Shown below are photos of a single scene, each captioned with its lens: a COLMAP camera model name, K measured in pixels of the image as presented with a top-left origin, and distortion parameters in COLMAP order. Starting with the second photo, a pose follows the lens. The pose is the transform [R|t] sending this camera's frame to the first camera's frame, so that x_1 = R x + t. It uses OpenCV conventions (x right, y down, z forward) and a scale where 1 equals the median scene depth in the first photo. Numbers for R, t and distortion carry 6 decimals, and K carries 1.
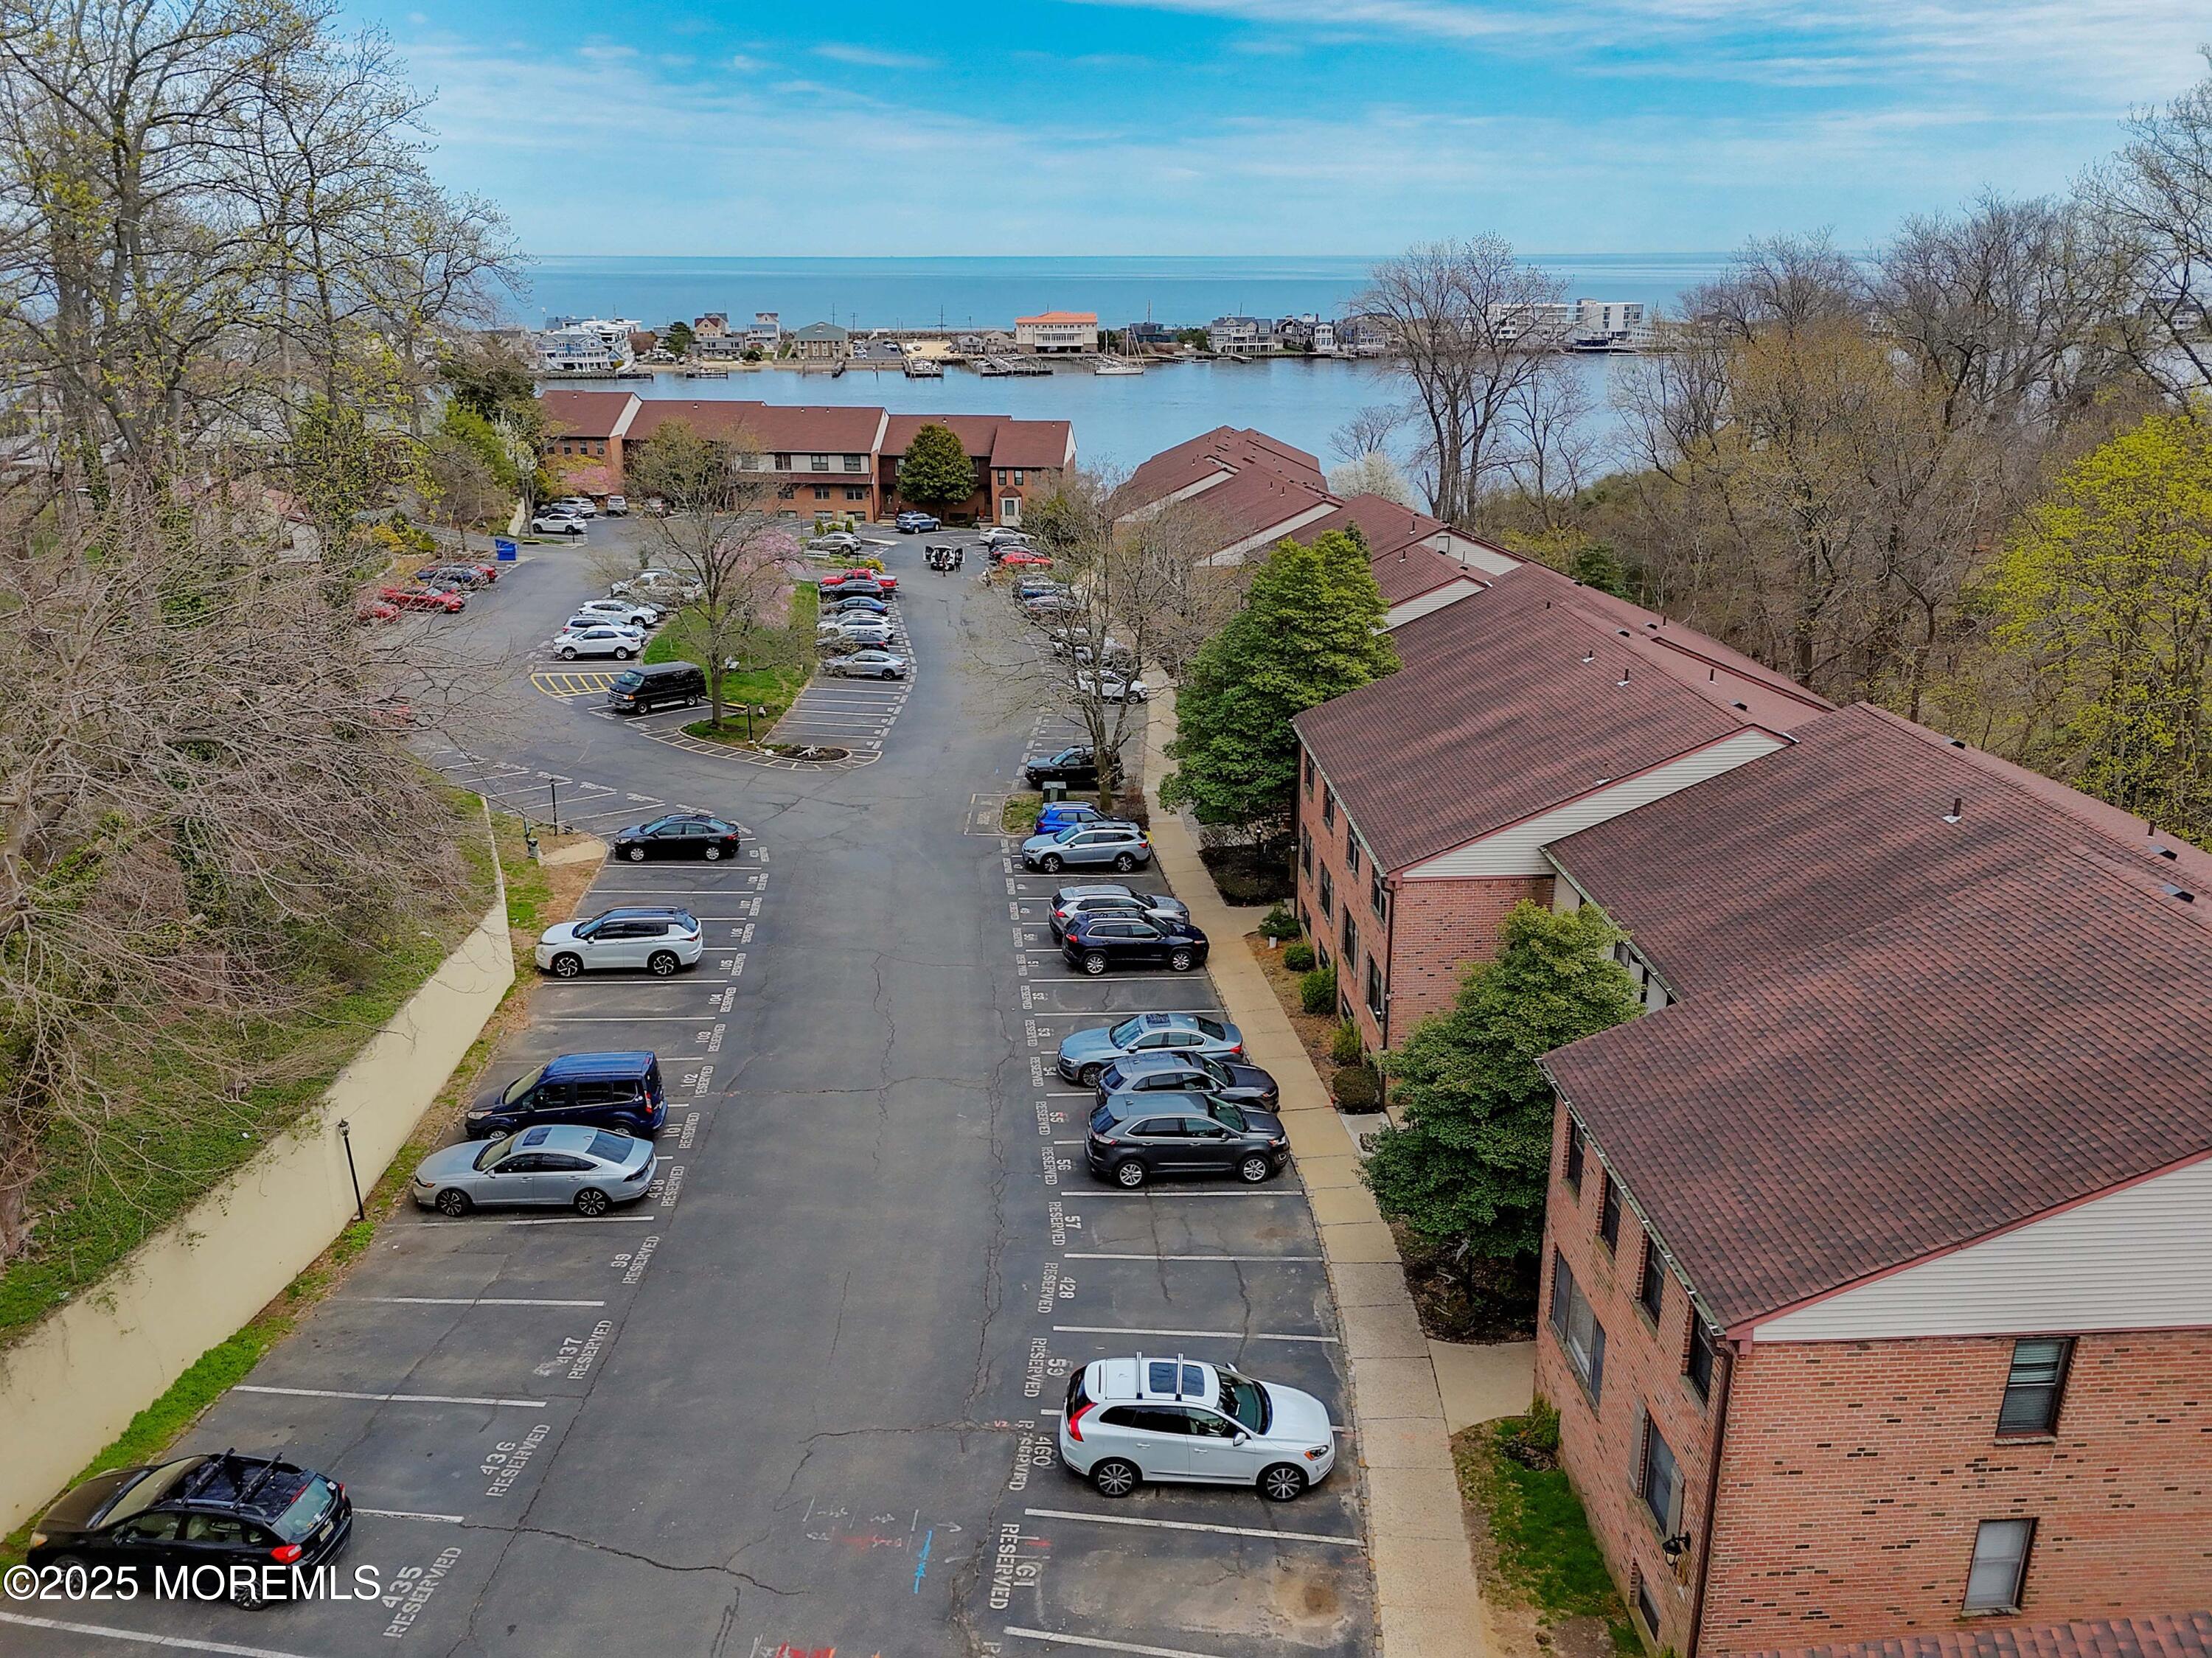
lens RADIAL K [[1570.4, 0, 1106.0], [0, 1570.4, 829.0], [0, 0, 1]] dist [0.088835, -0.085445]
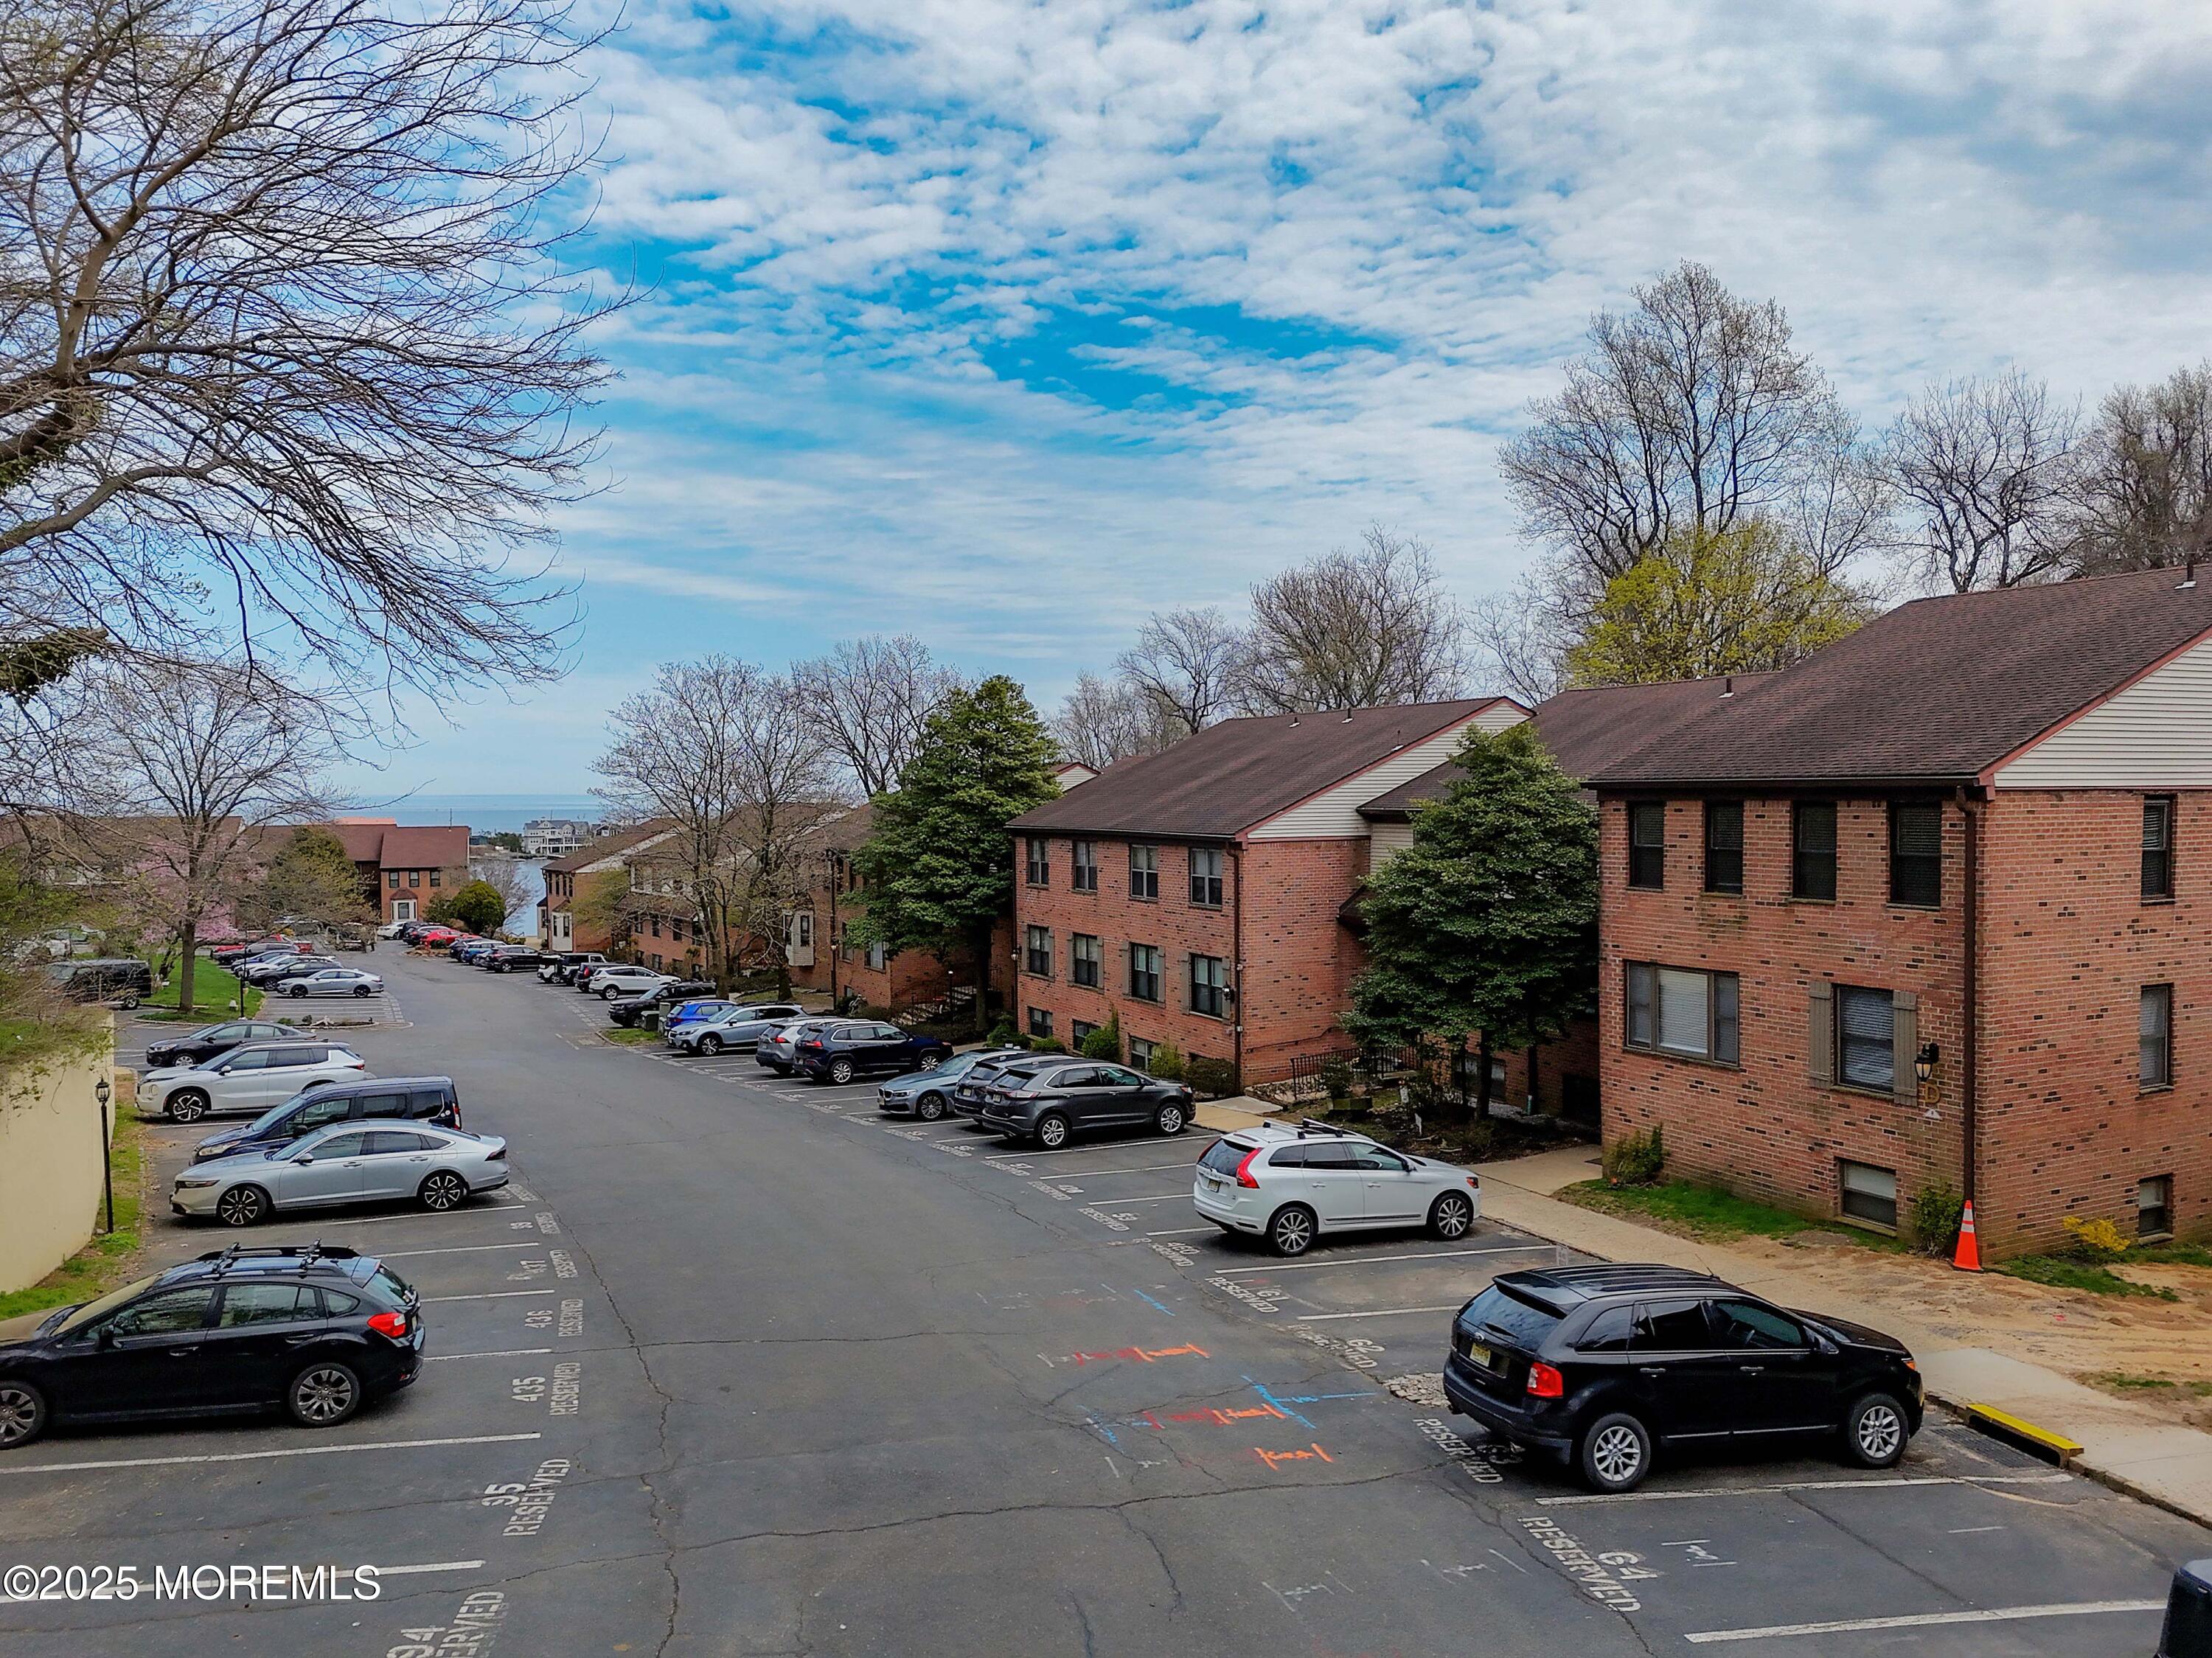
lens RADIAL K [[1570.4, 0, 1106.0], [0, 1570.4, 829.0], [0, 0, 1]] dist [0.088835, -0.085445]
pose [[0.921639, -0.017900, 0.387636, -0.321143], [0.127101, 0.957757, -0.257966, 0.305089], [-0.366643, 0.287020, 0.884981, 0.142999]]
